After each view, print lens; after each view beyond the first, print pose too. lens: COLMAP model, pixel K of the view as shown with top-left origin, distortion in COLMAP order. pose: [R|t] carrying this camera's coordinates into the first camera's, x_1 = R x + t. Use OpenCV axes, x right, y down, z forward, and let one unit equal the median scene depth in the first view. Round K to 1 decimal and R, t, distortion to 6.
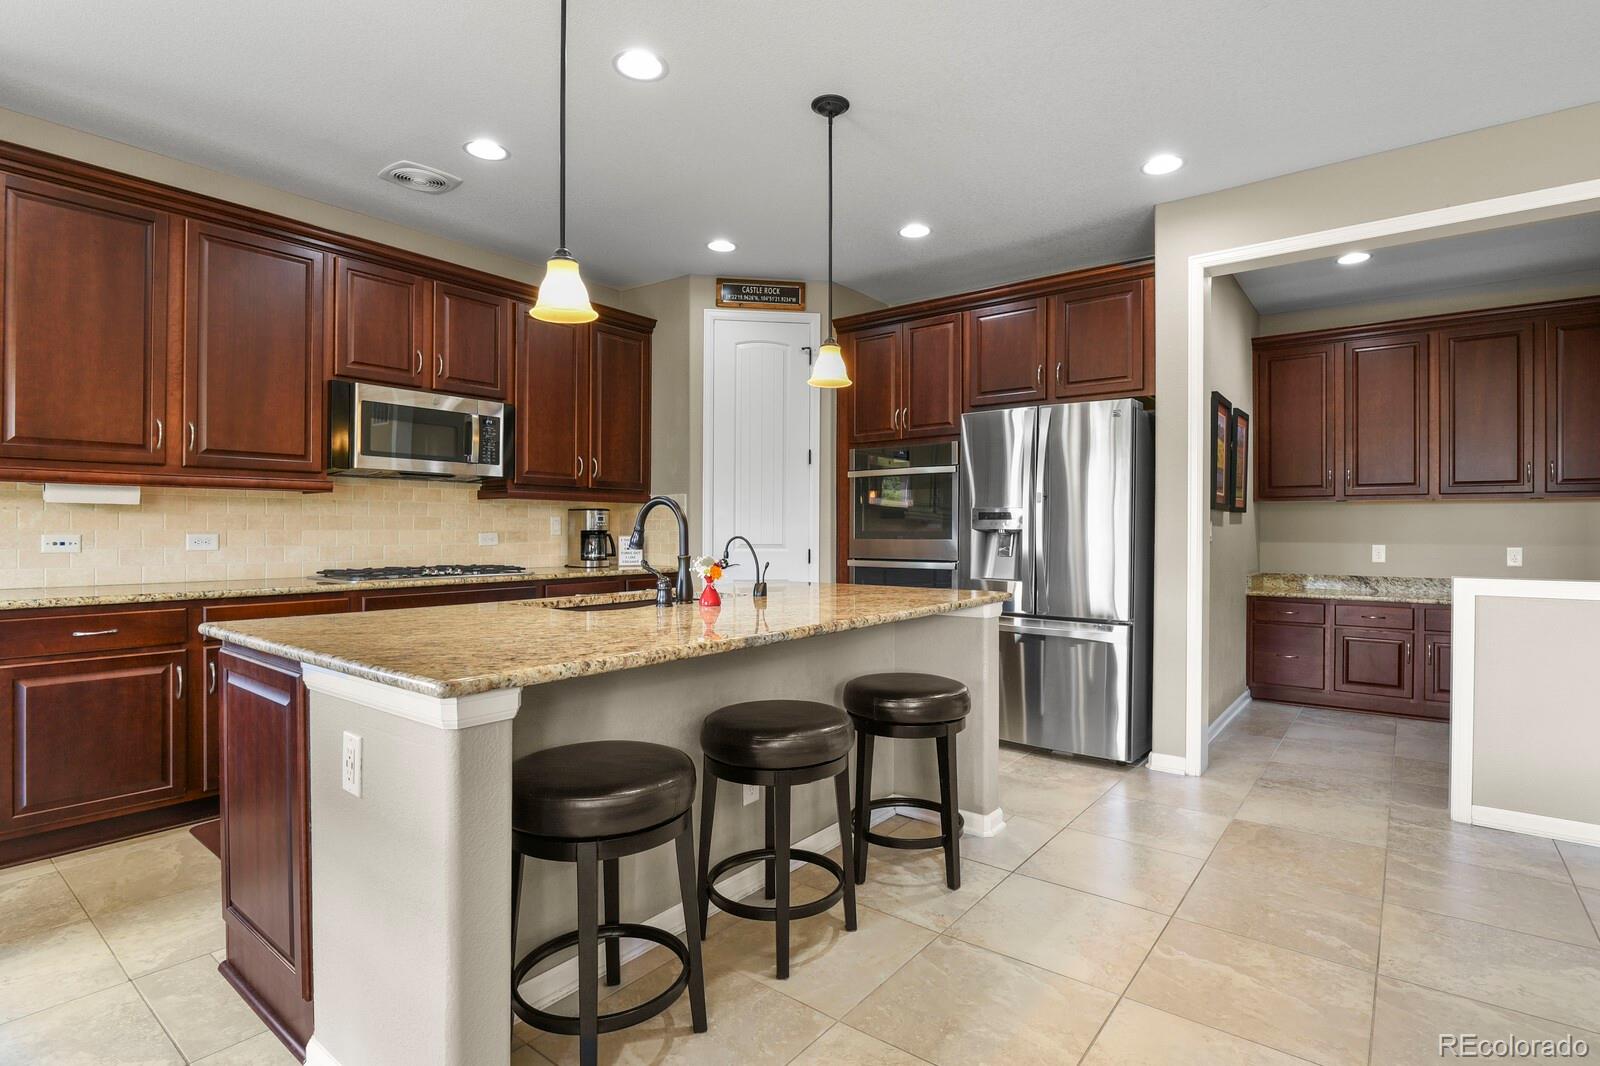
lens RADIAL K [[784.3, 0, 805.2], [0, 784.3, 532.7], [0, 0, 1]] dist [-0.007852, -0.006294]
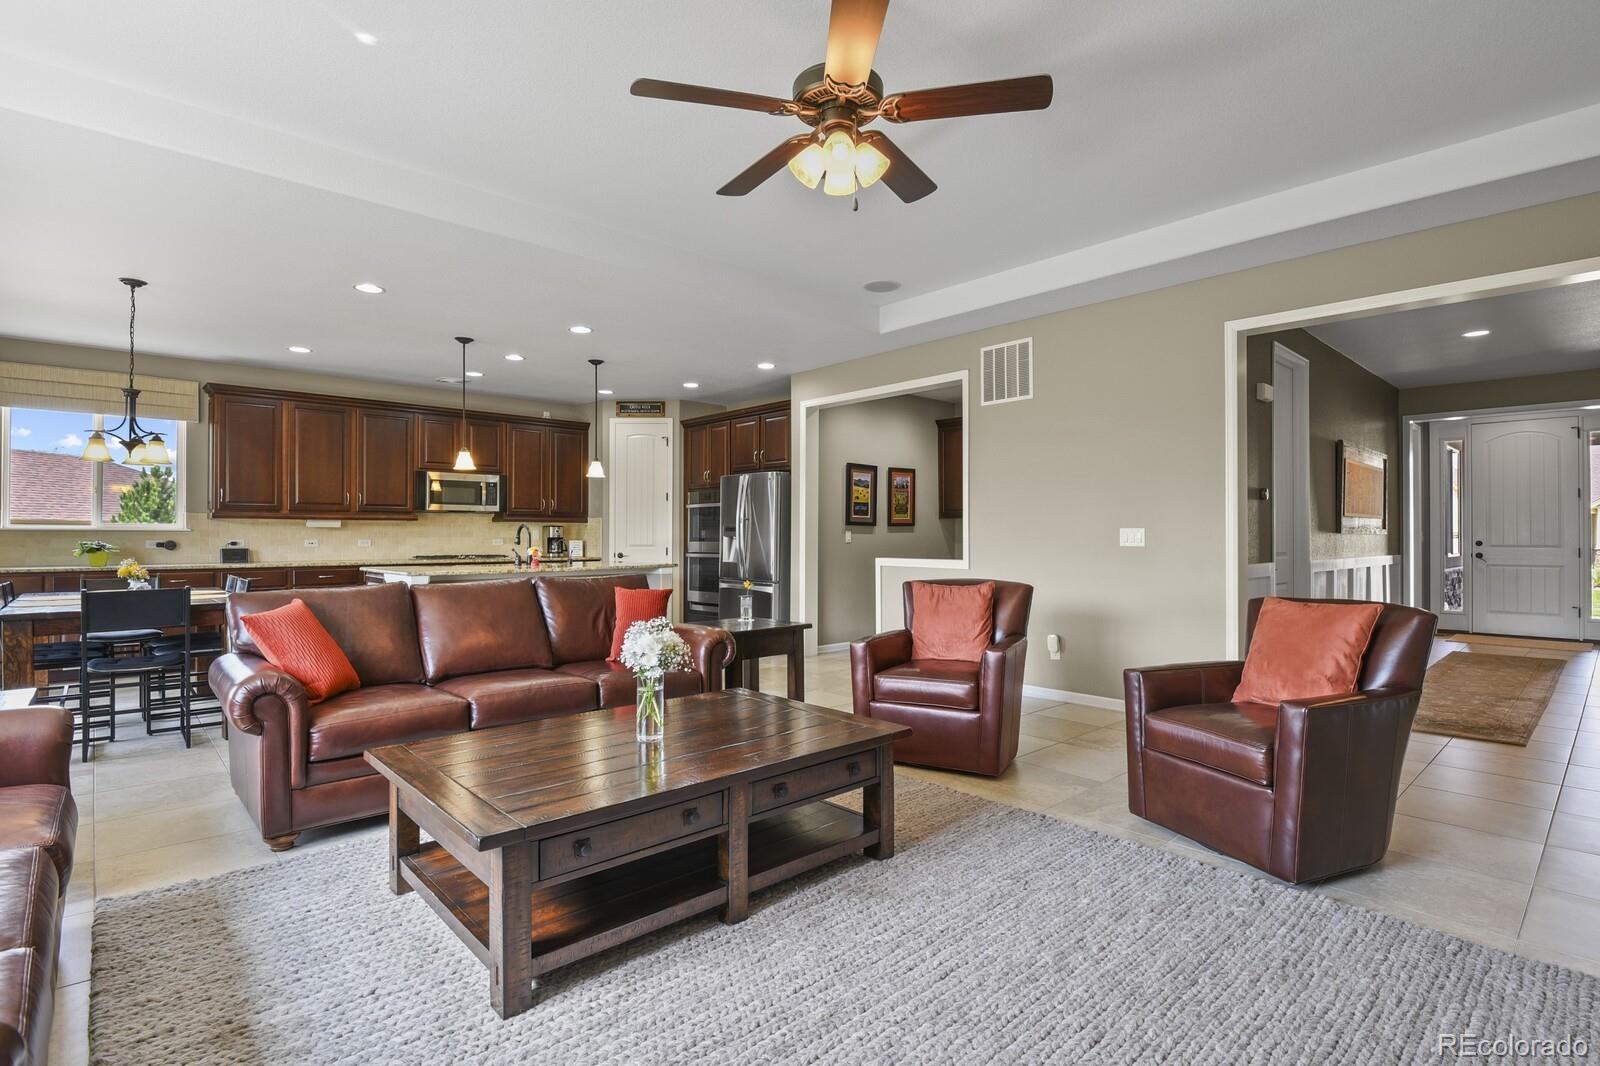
lens RADIAL K [[784.3, 0, 803.2], [0, 784.3, 531.4], [0, 0, 1]] dist [-0.007852, -0.006294]
pose [[0.985300, -0.004103, -0.170783, 0.700453], [0.002229, 0.999935, -0.011163, 0.005001], [0.170818, 0.010618, 0.985245, -0.823569]]
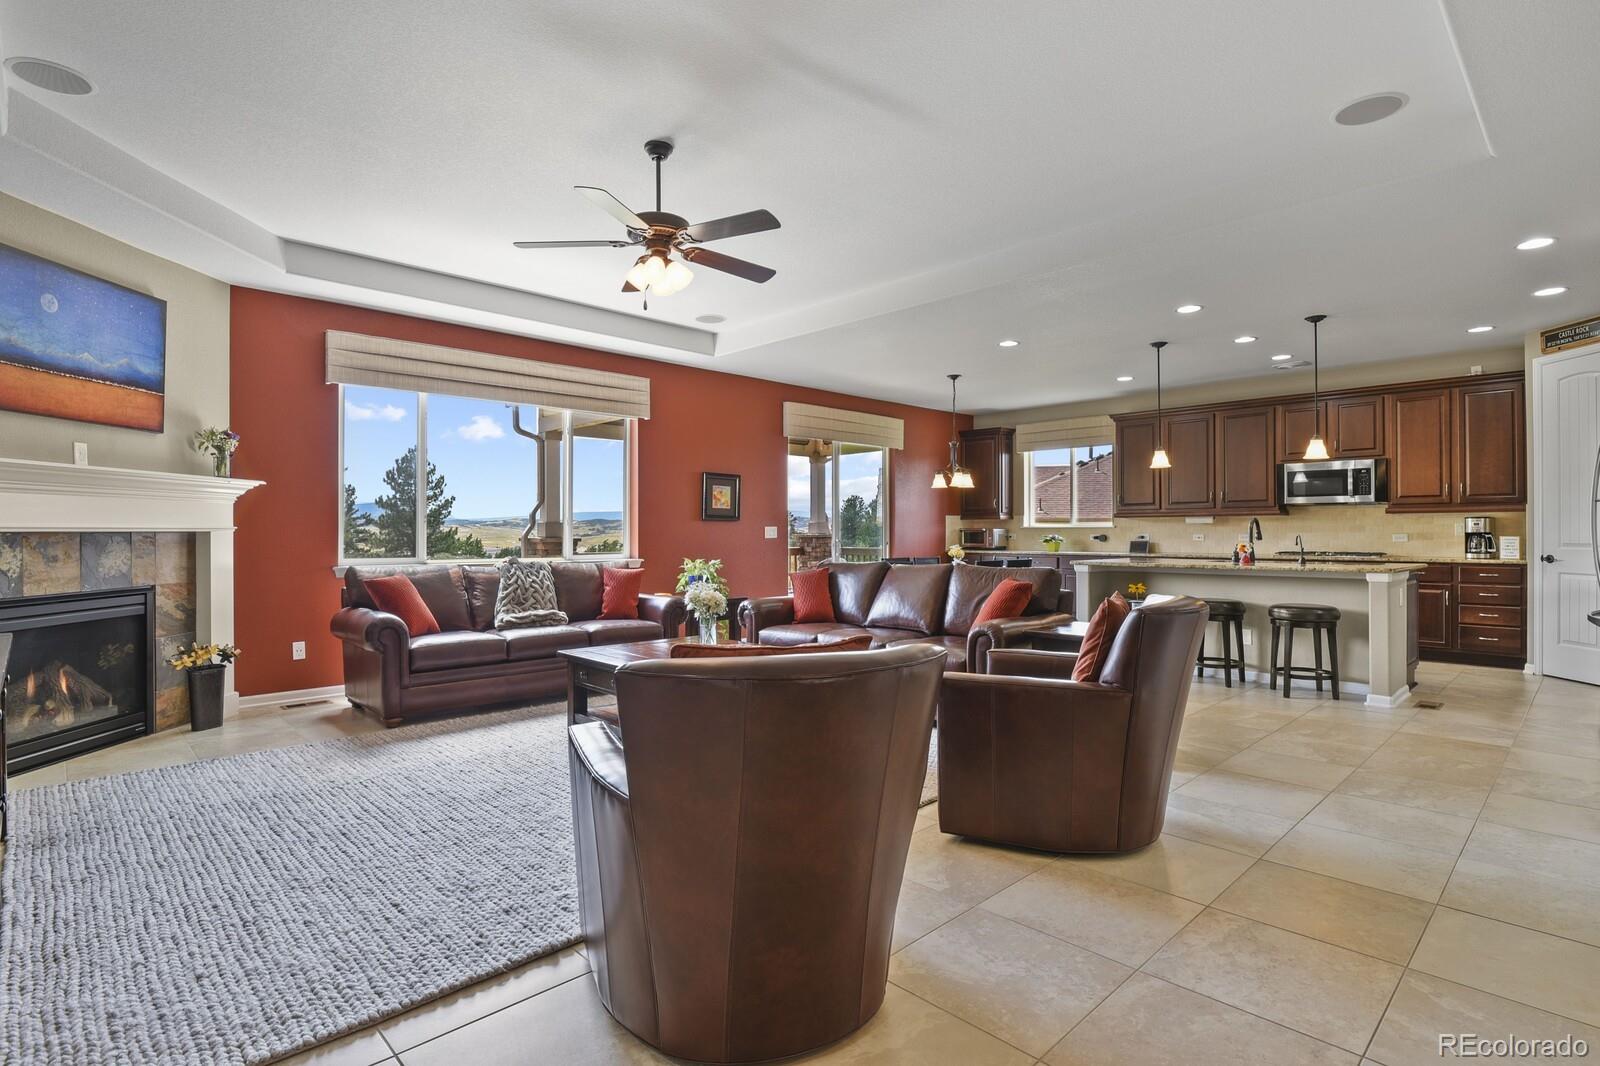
lens RADIAL K [[784.3, 0, 810.8], [0, 784.3, 529.1], [0, 0, 1]] dist [-0.007852, -0.006294]
pose [[-0.141166, -0.007116, -0.989960, 1.416245], [-0.002970, 0.999973, -0.006765, 0.004999], [0.989981, 0.001985, -0.141184, 0.008166]]
